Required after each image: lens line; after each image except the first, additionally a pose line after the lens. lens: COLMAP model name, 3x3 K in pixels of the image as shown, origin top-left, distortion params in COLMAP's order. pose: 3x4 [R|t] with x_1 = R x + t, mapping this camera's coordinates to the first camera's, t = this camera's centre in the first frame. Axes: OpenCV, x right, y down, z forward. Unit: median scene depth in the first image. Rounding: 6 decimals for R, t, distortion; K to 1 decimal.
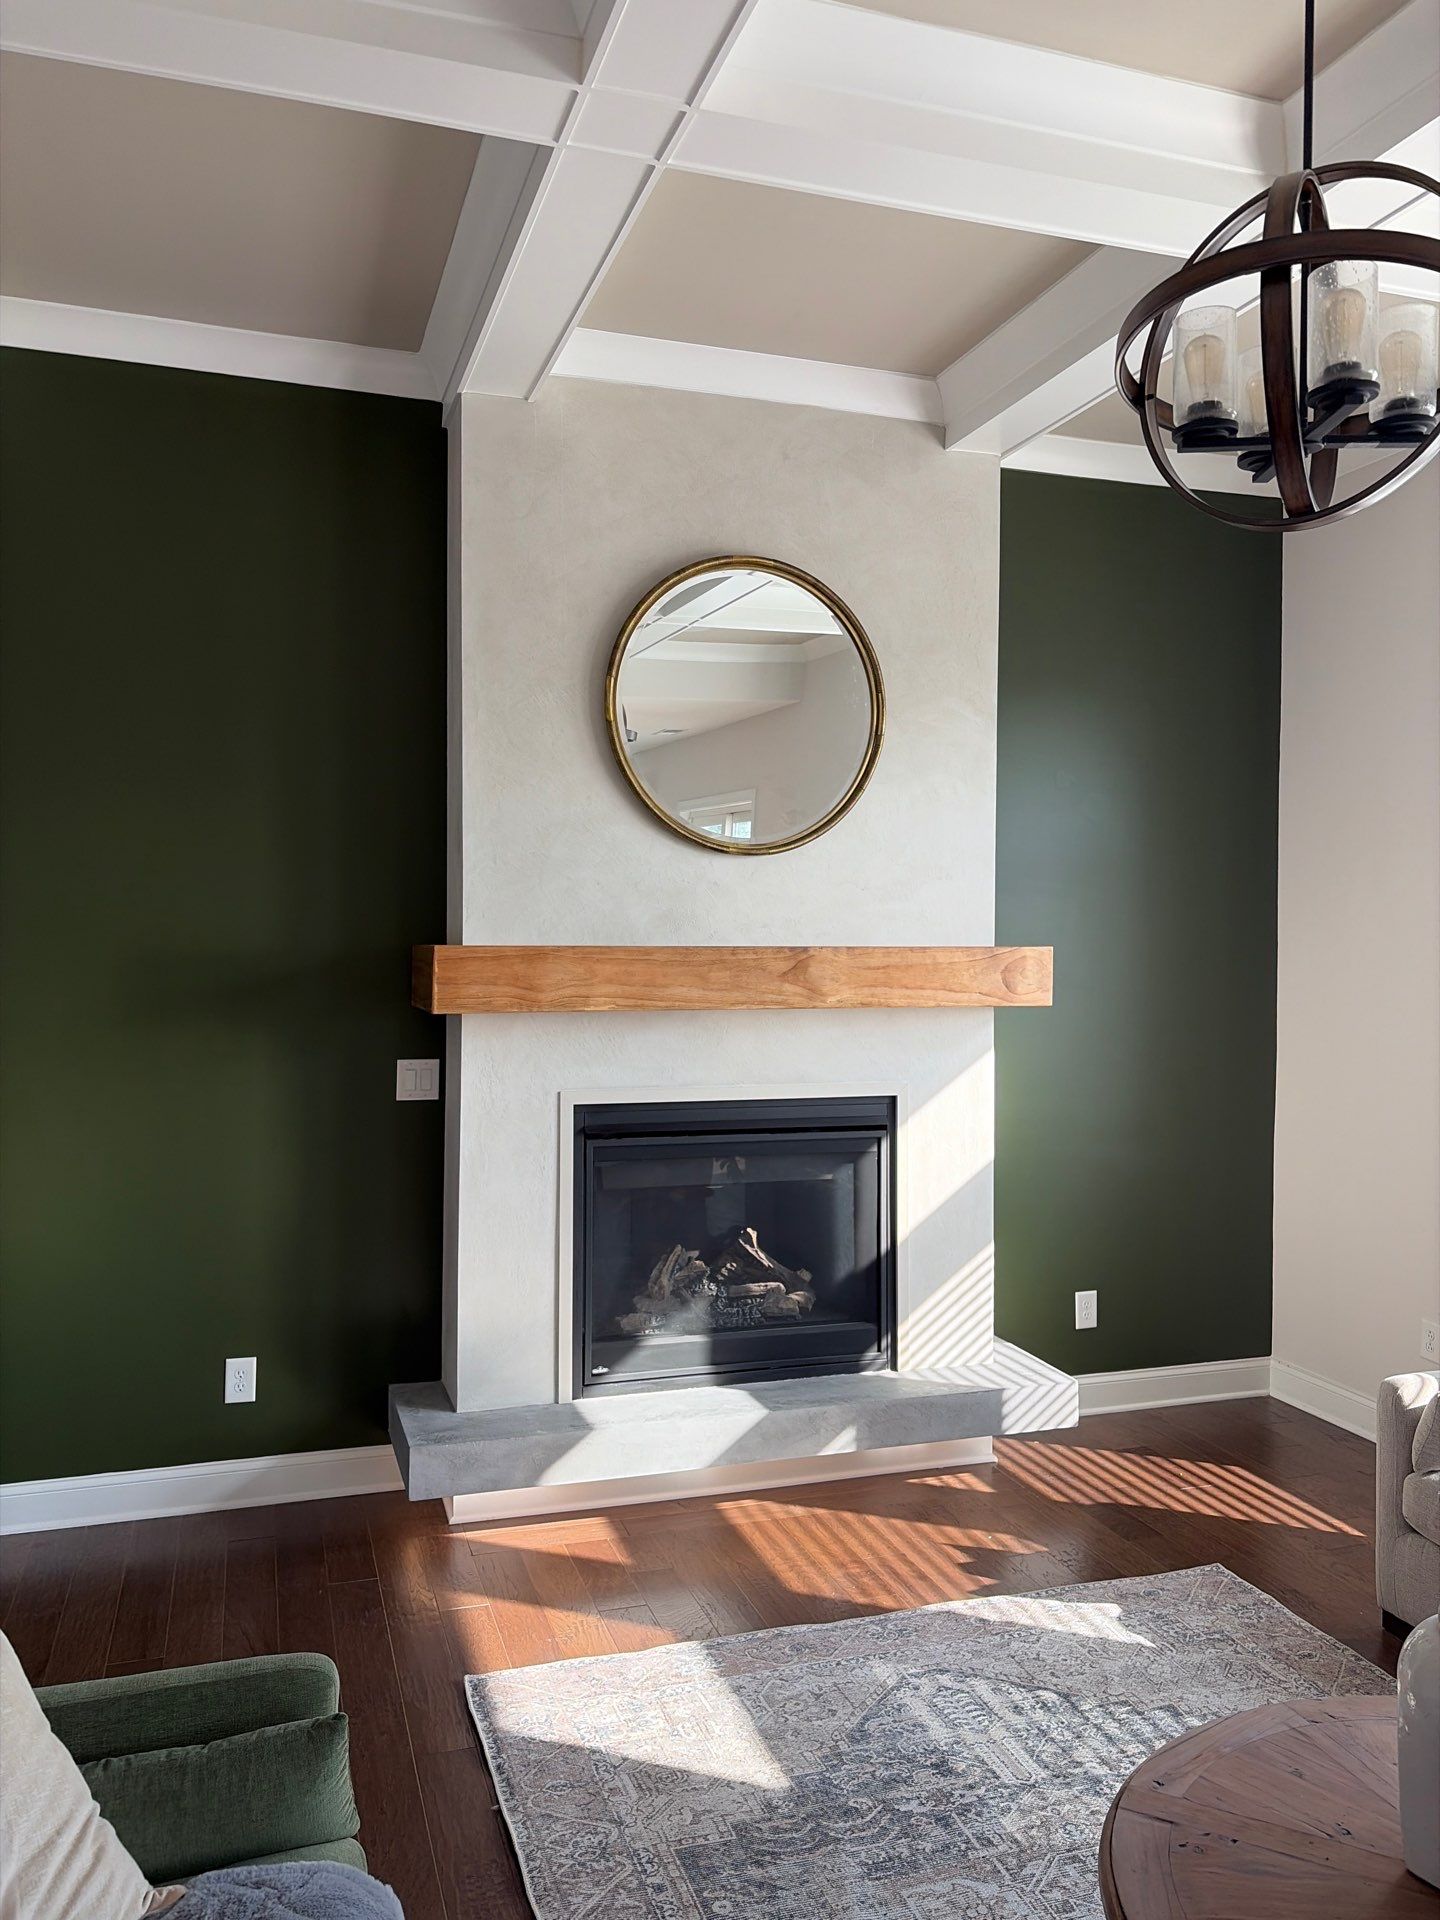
lens RADIAL K [[1441.8, 0, 708.5], [0, 1441.8, 922.6], [0, 0, 1]] dist [0.046944, -0.004862]
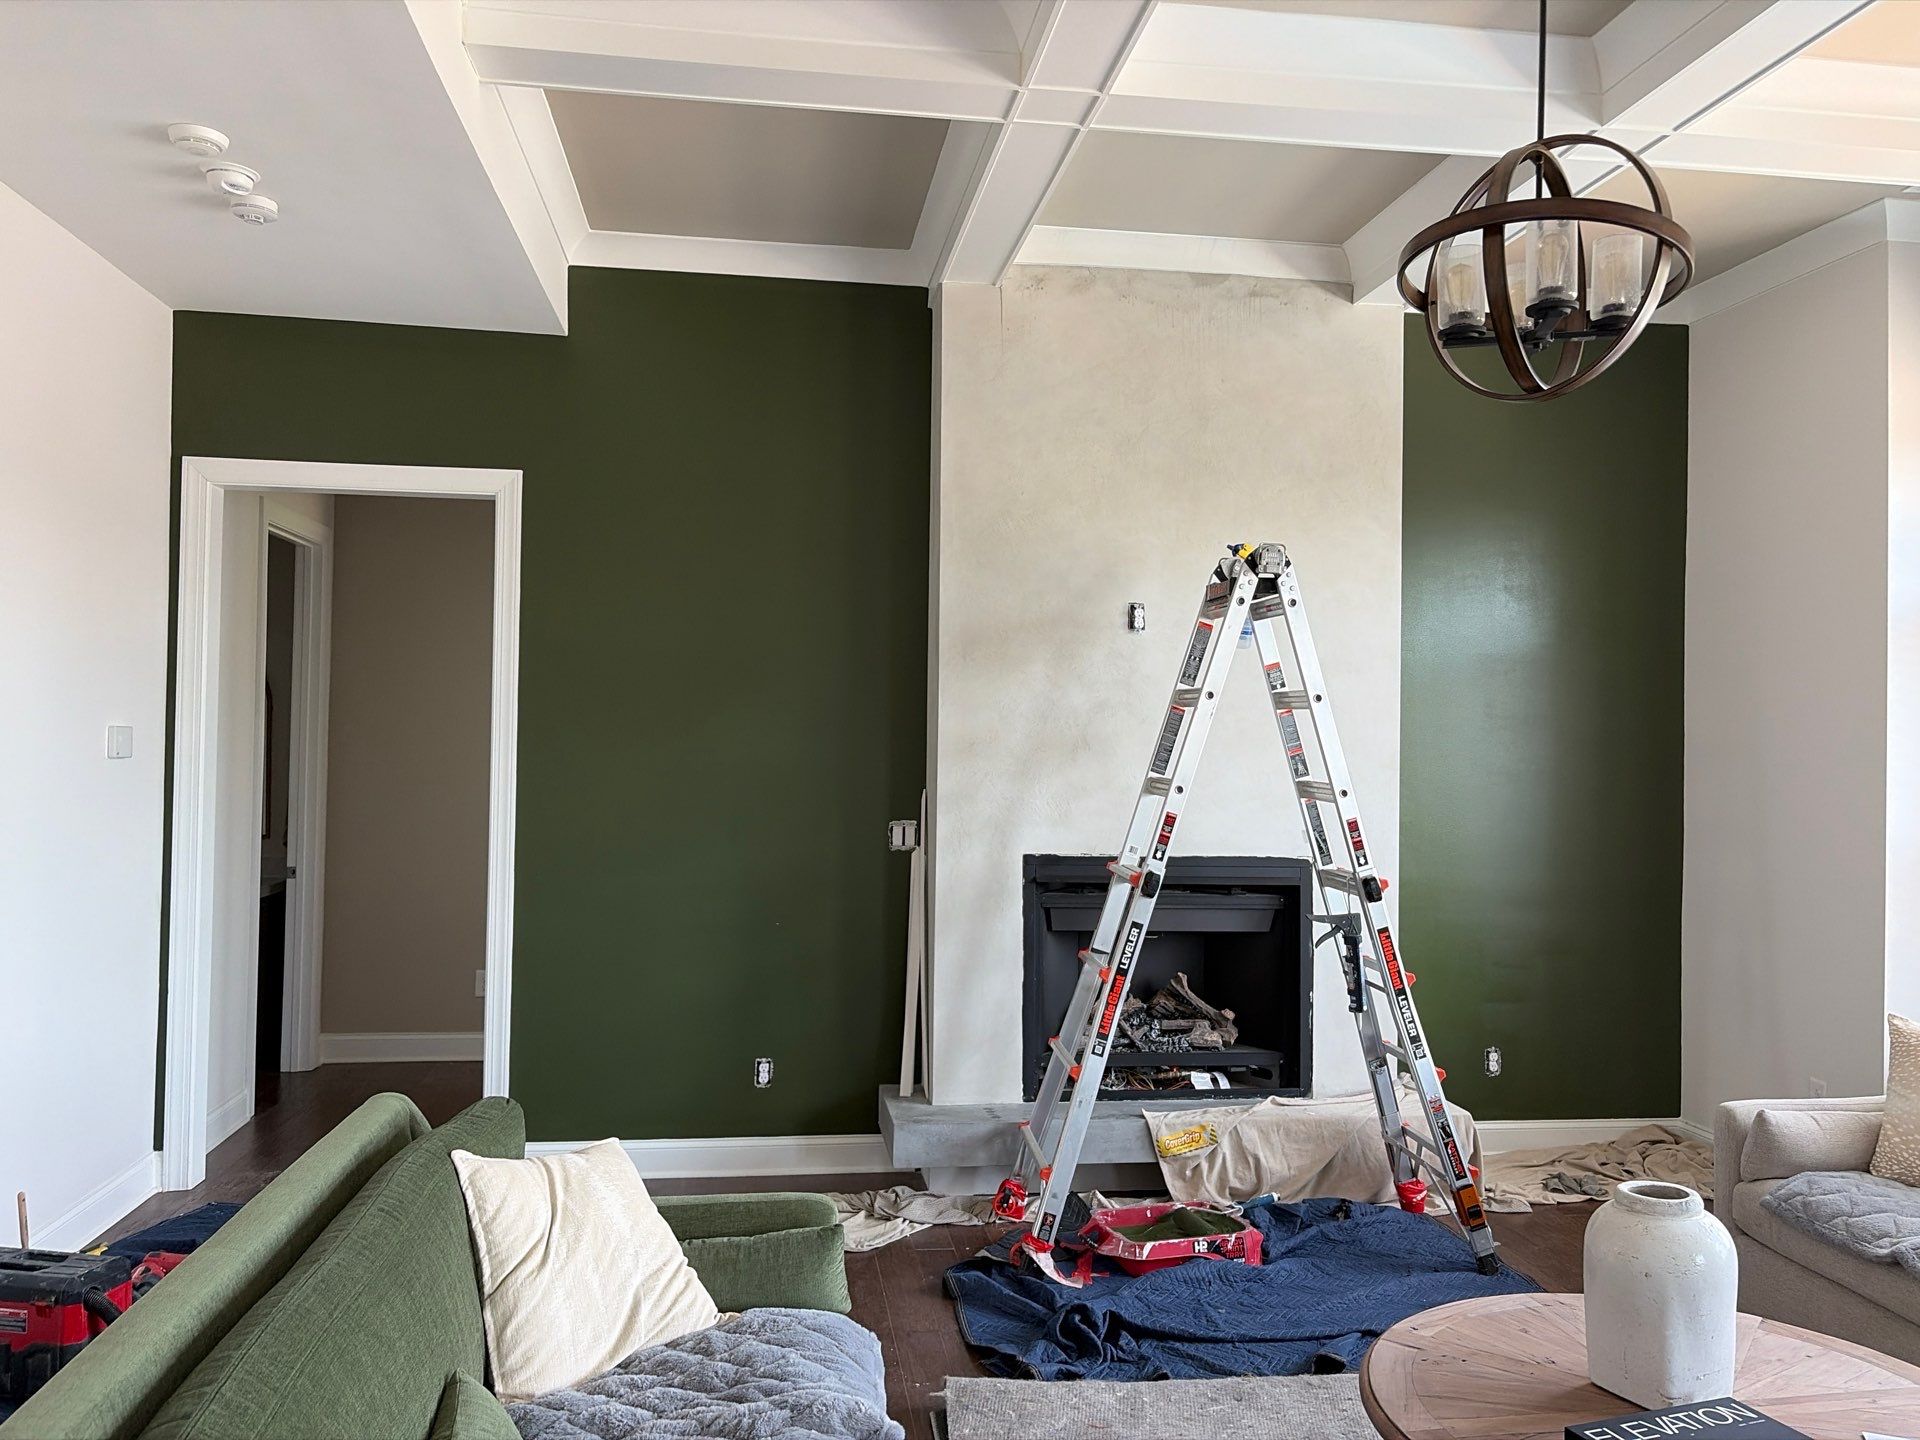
lens RADIAL K [[1441.8, 0, 949.7], [0, 1441.8, 694.6], [0, 0, 1]] dist [0.046944, -0.004862]
pose [[0.984070, 0.003220, -0.177754, 0.056730], [-0.007669, 0.999674, -0.024345, 0.018586], [0.177618, 0.025321, 0.983774, -0.208201]]
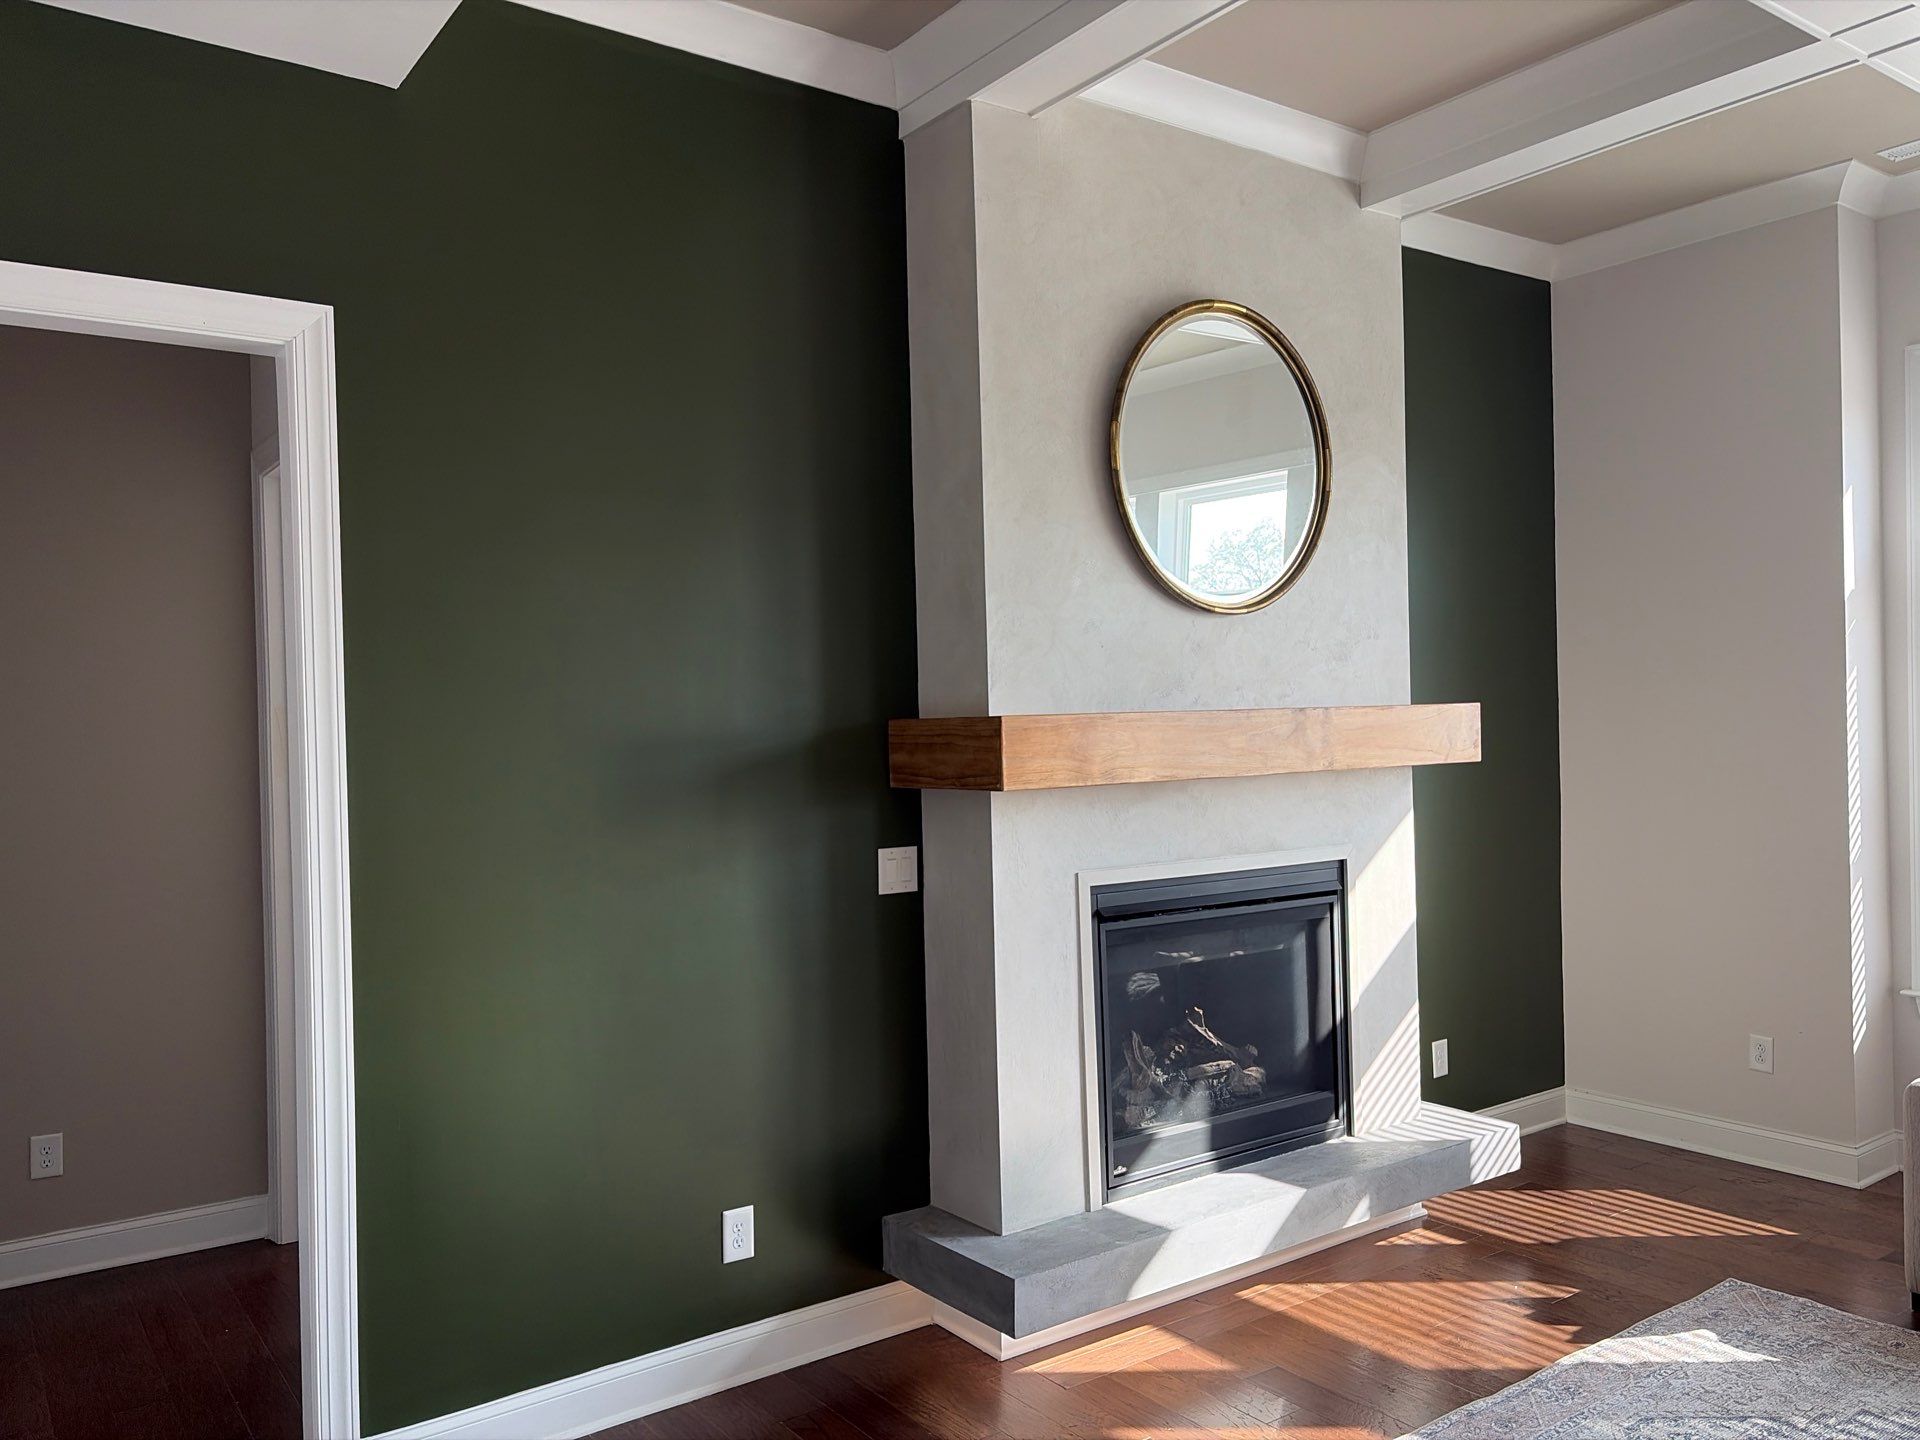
lens RADIAL K [[1441.8, 0, 954.2], [0, 1441.8, 717.7], [0, 0, 1]] dist [0.046944, -0.004862]
pose [[0.950314, -0.029350, 0.309906, -0.458027], [0.029907, 0.999548, 0.002955, 0.013300], [-0.309852, 0.006460, 0.950763, 0.149251]]
